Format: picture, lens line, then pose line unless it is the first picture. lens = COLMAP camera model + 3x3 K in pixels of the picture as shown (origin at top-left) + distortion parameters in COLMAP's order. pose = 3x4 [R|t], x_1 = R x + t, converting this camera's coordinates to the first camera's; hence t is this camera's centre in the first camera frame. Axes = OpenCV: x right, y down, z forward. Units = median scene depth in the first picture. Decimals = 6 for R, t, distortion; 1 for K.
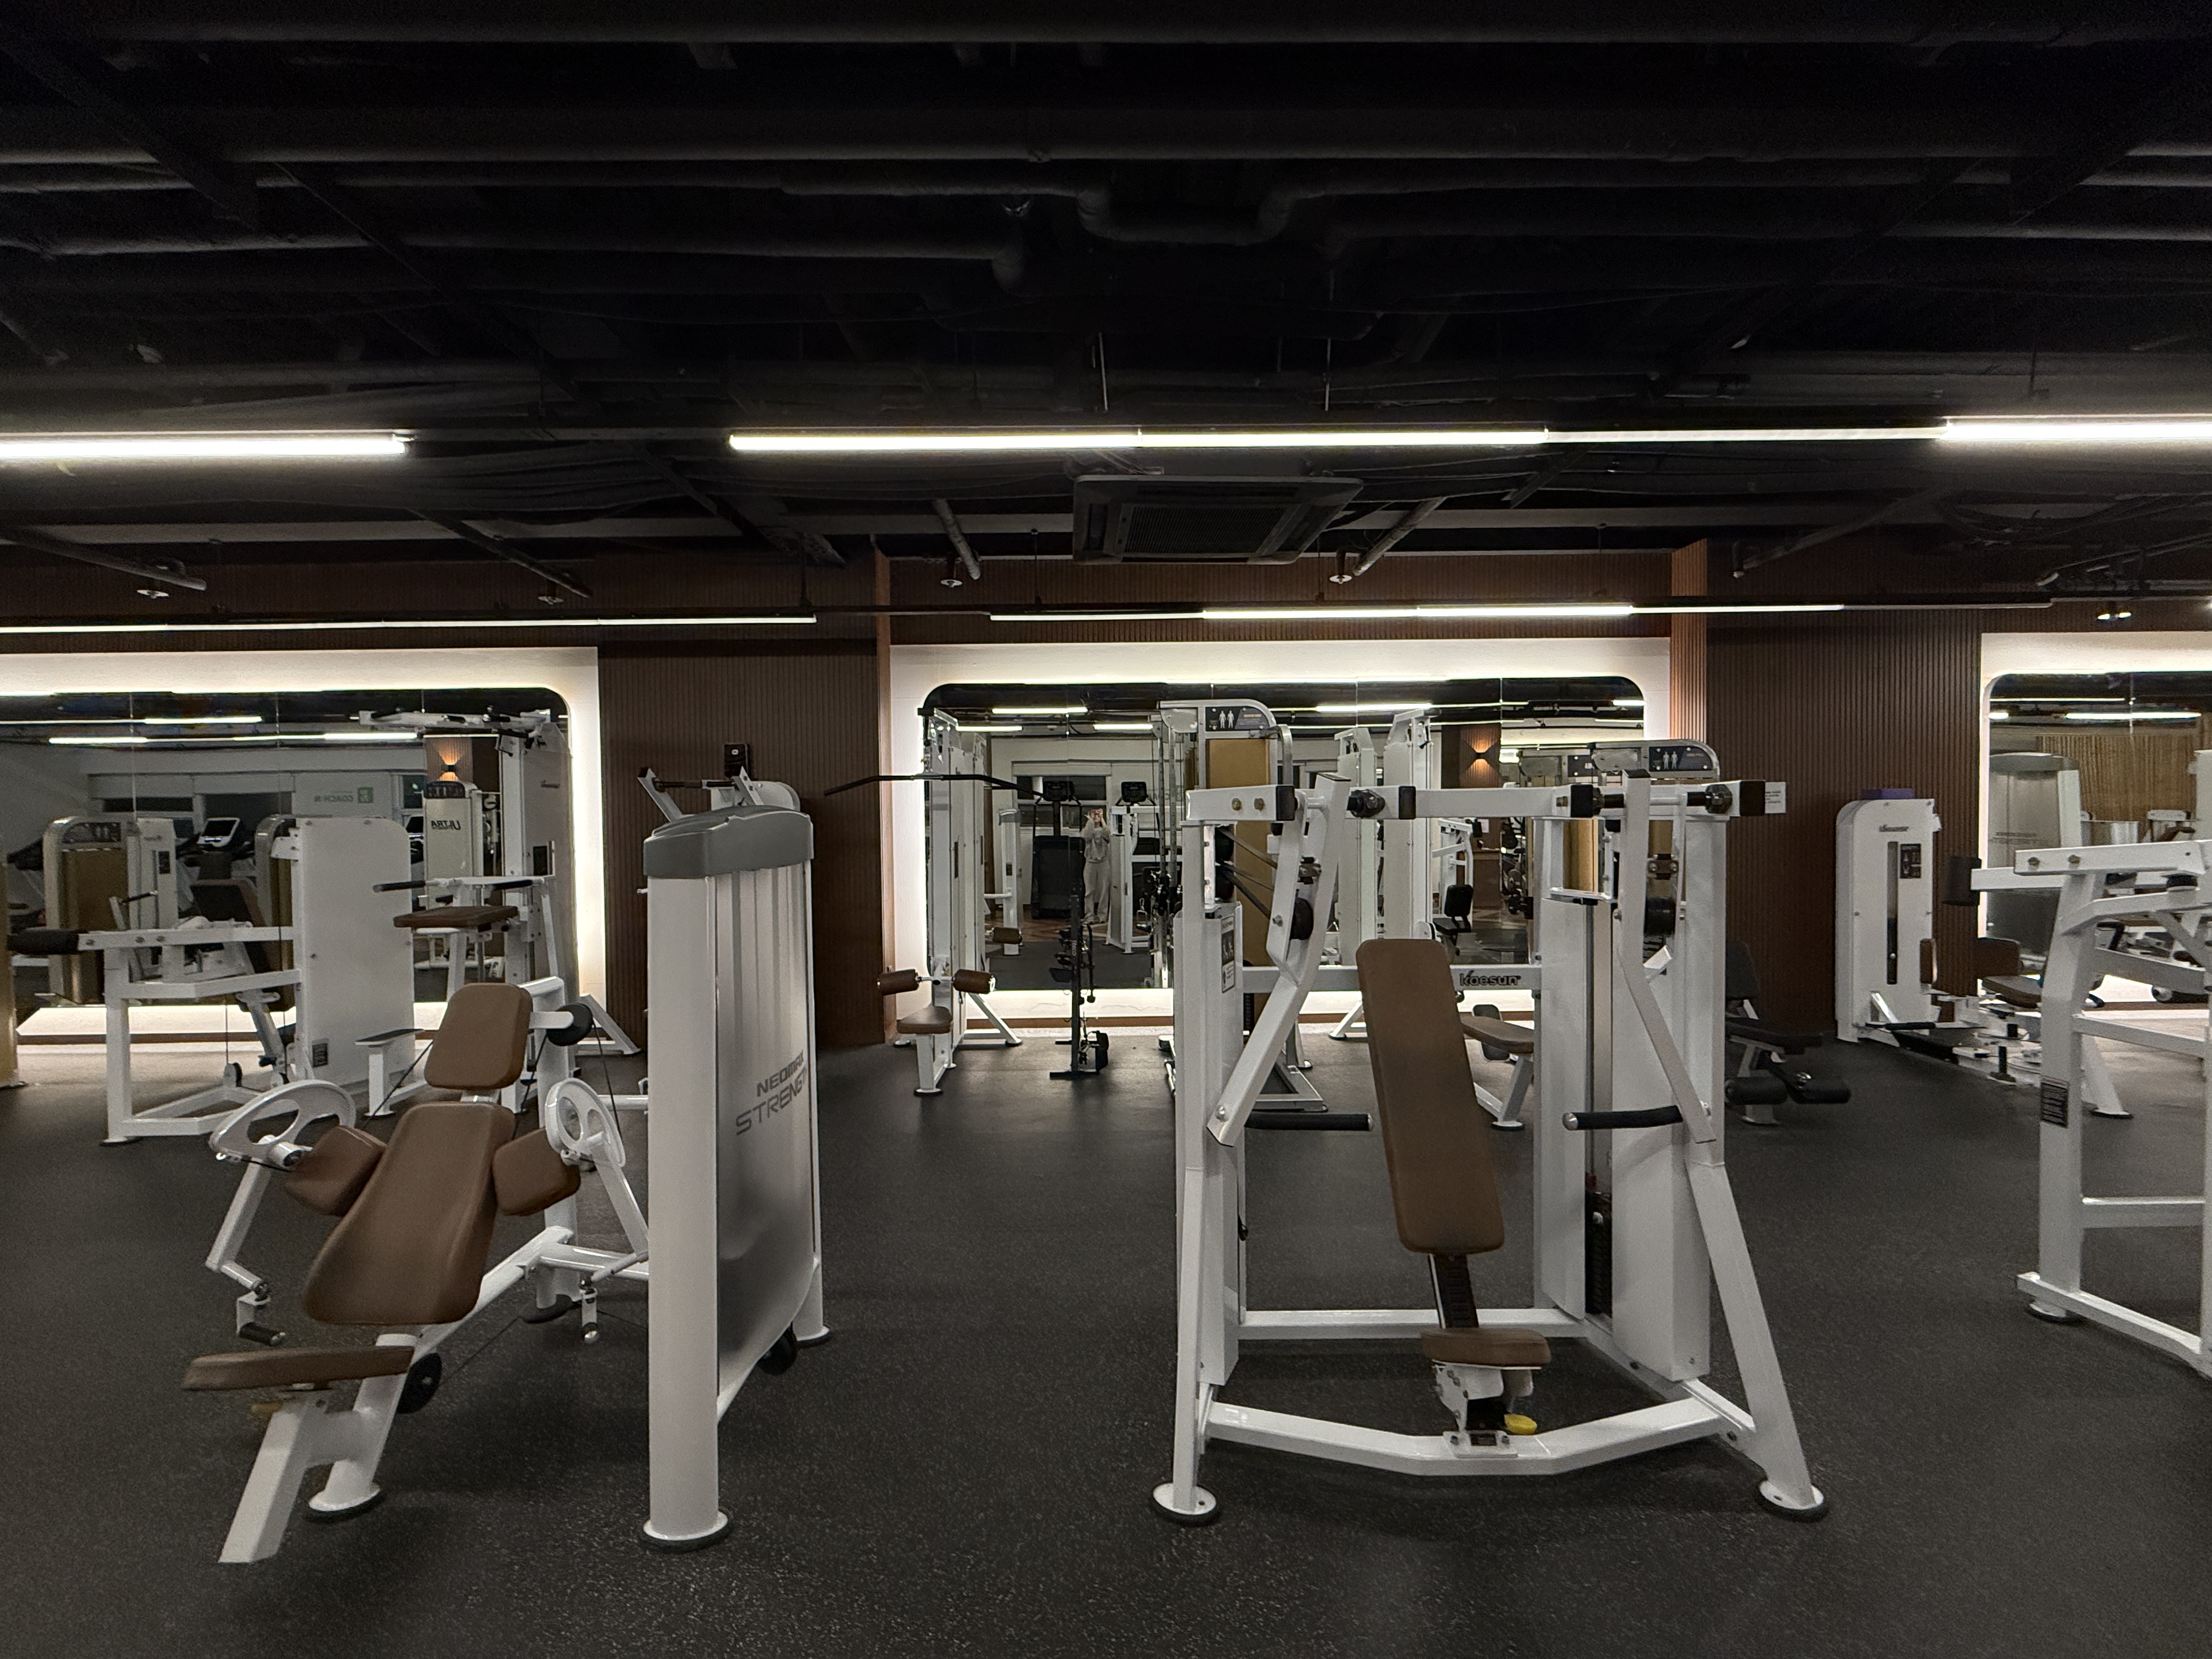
lens RADIAL K [[884.0, 0, 1106.0], [0, 884.0, 829.5], [0, 0, 1]] dist [-0.001454, -0.000074]
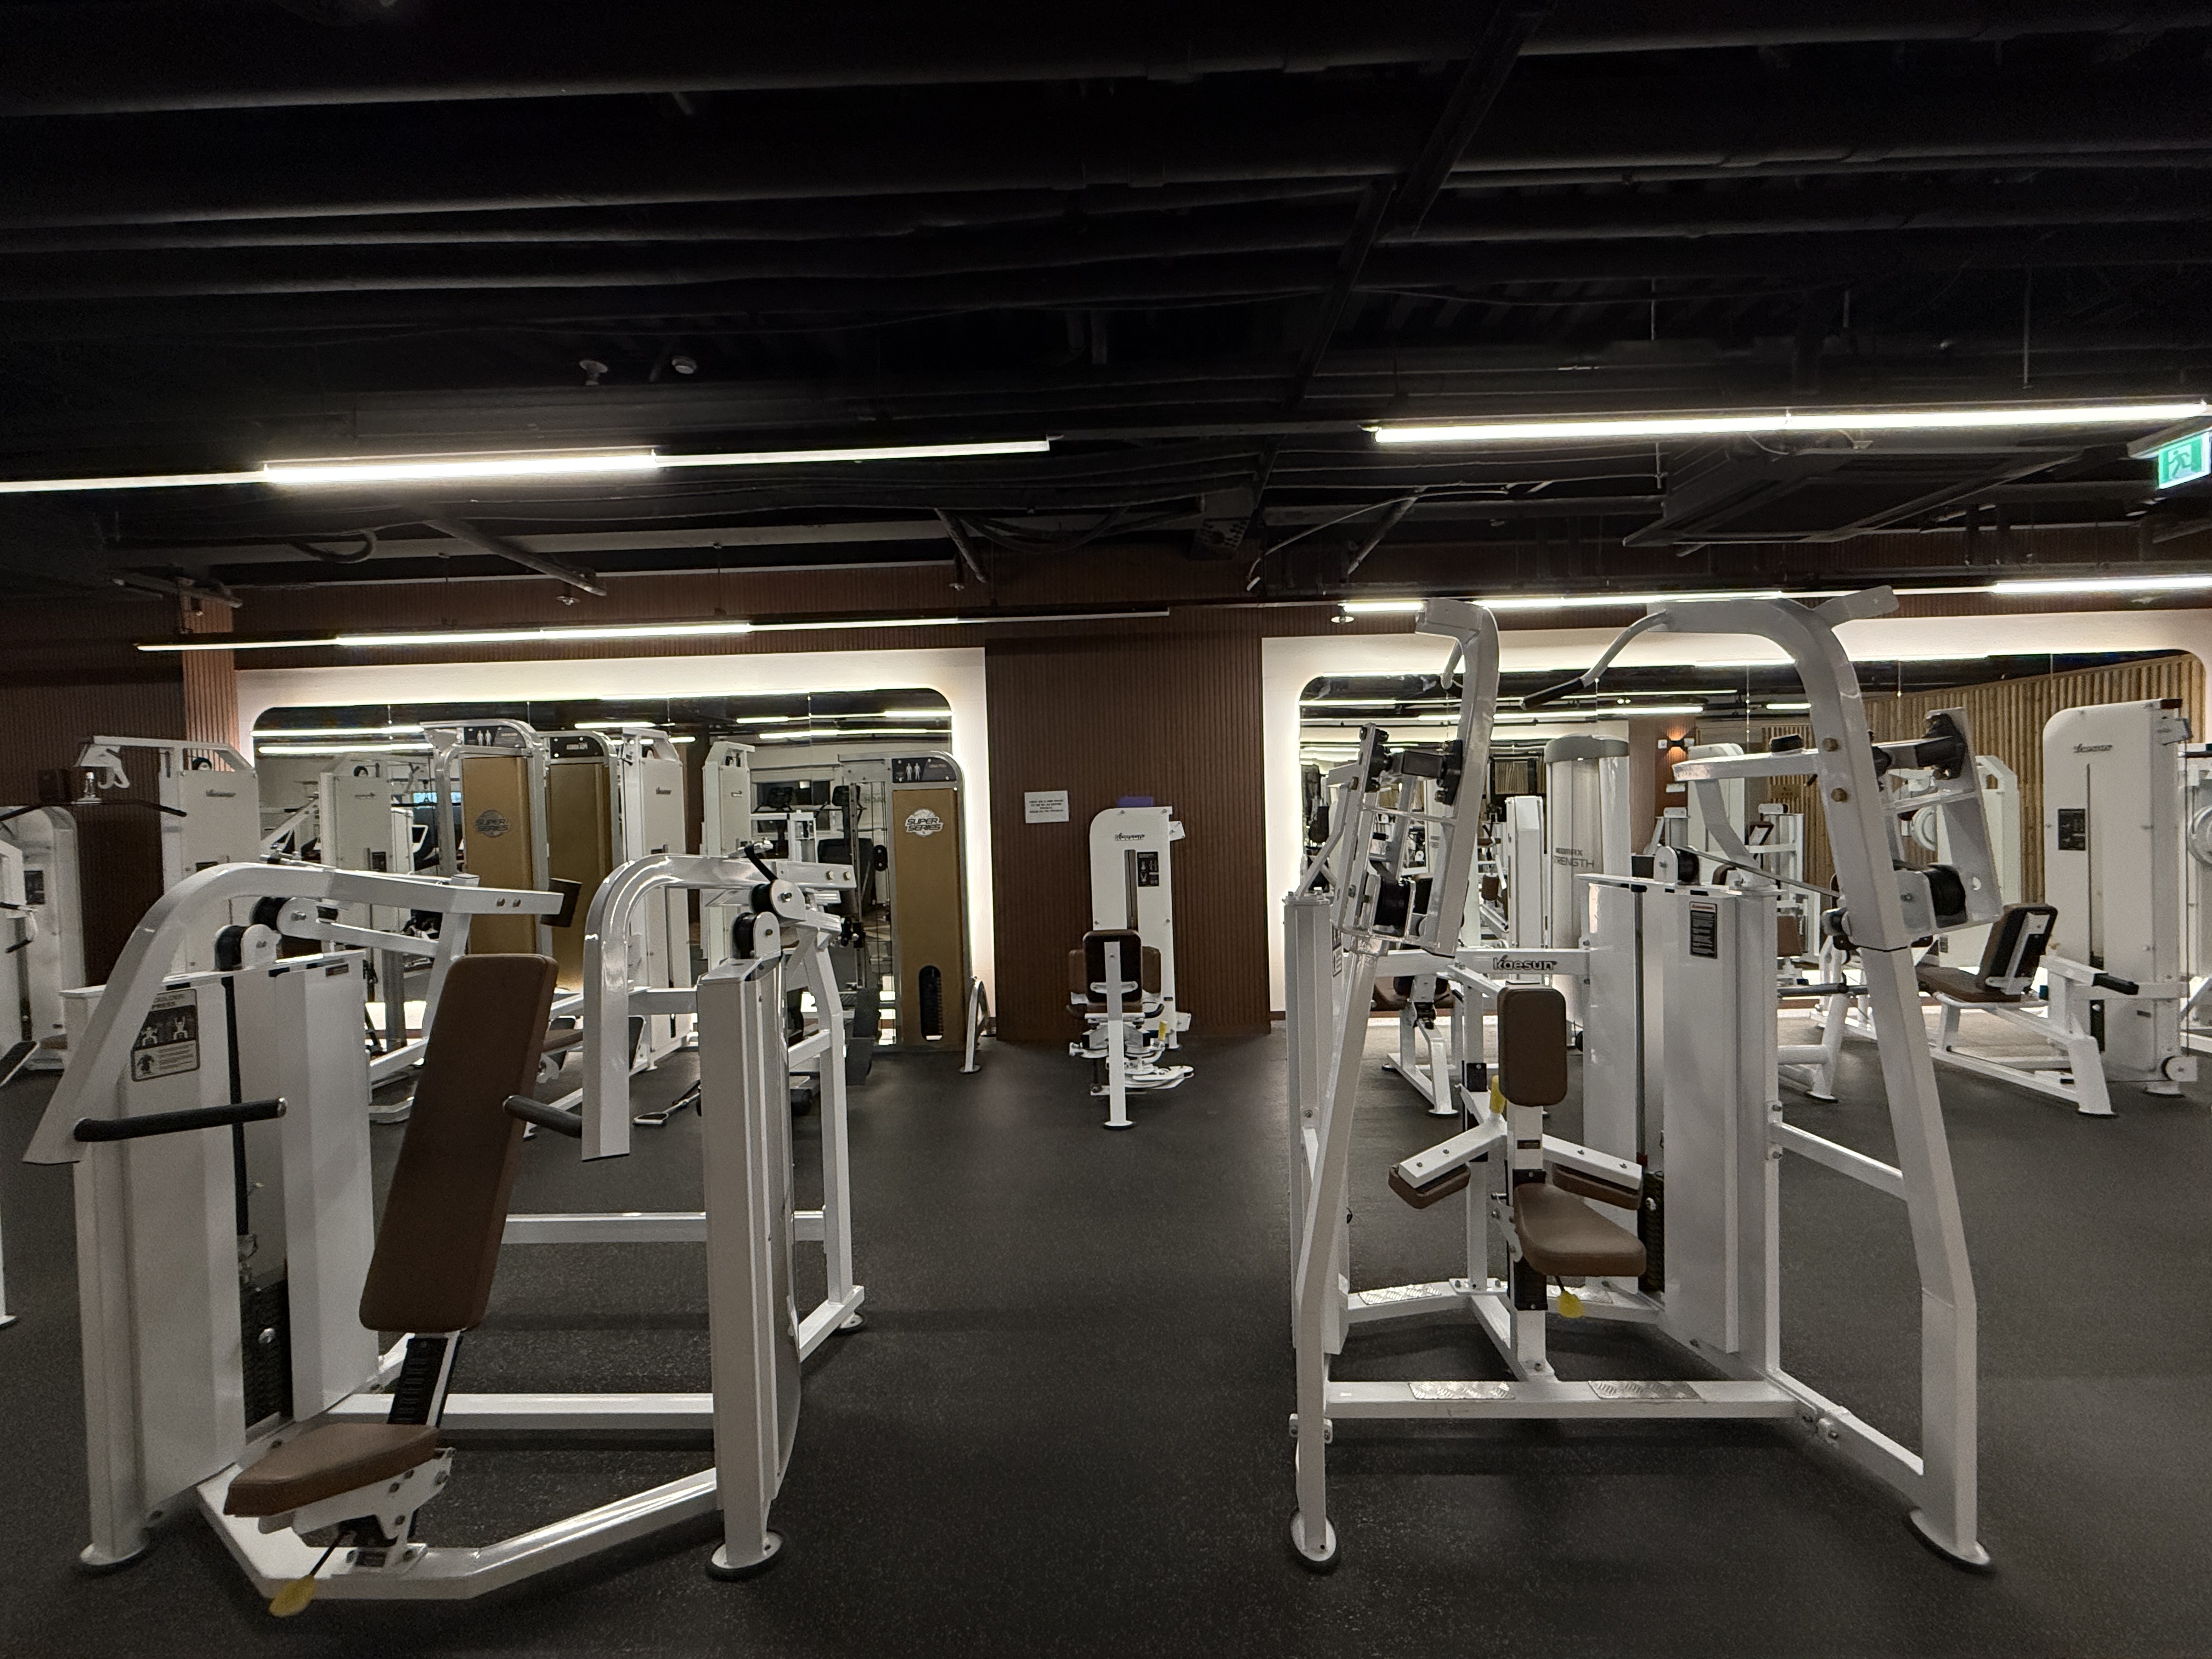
lens RADIAL K [[884.0, 0, 1106.0], [0, 884.0, 829.5], [0, 0, 1]] dist [-0.001454, -0.000074]
pose [[0.999088, -0.011962, -0.040978, 0.902128], [0.011984, 0.999928, 0.000297, -0.009744], [0.040971, -0.000788, 0.999160, -0.000065]]
